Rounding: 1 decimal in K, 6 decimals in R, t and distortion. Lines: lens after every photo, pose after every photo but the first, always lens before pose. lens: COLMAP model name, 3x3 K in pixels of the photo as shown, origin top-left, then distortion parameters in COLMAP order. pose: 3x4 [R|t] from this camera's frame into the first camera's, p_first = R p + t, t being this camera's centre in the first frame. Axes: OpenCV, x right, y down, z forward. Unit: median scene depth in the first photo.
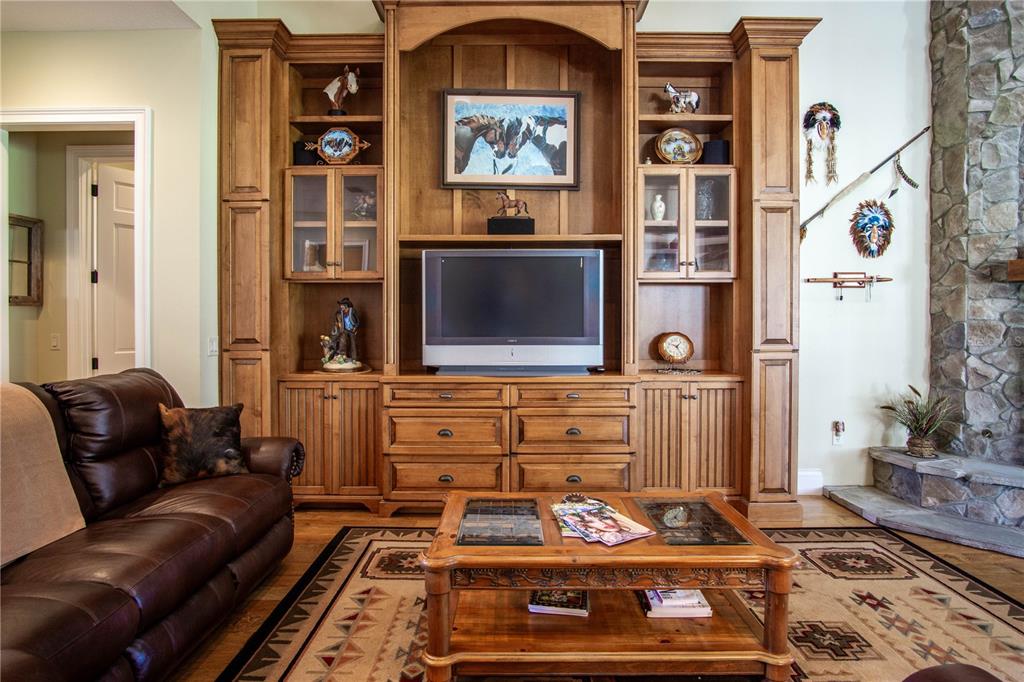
lens RADIAL K [[554.7, 0, 512.7], [0, 554.7, 326.4], [0, 0, 1]] dist [-0.015472, -0.000039]
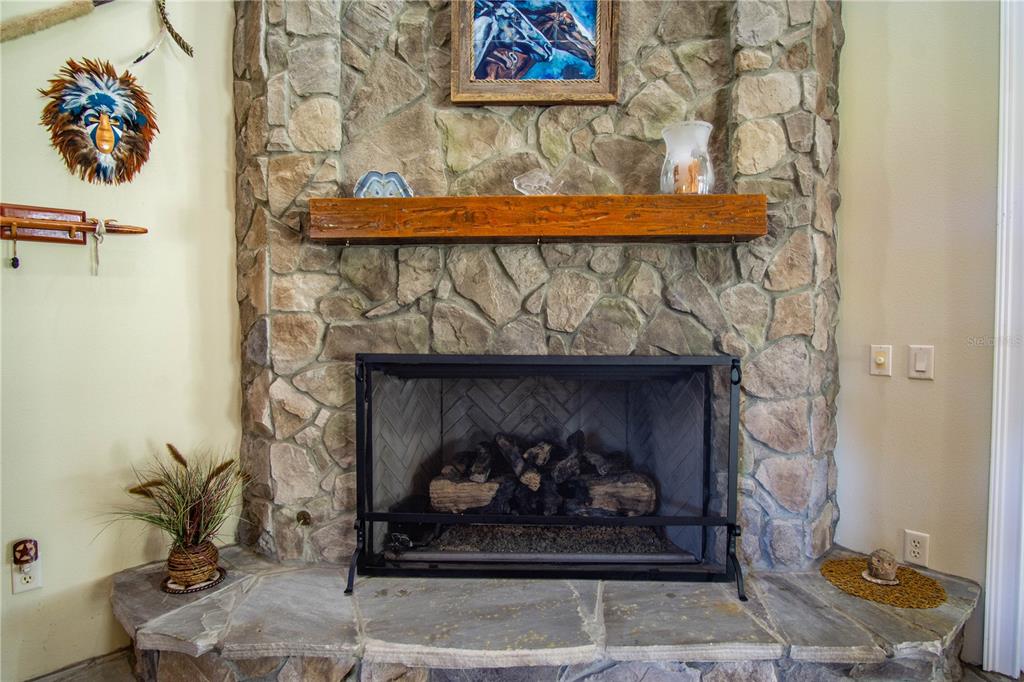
lens RADIAL K [[554.7, 0, 512.7], [0, 554.7, 326.4], [0, 0, 1]] dist [-0.015472, -0.000039]
pose [[0.730202, -0.015417, 0.683058, 0.632462], [0.011695, 0.999881, 0.010066, -0.000571], [-0.683131, 0.000638, 0.730295, 0.442991]]
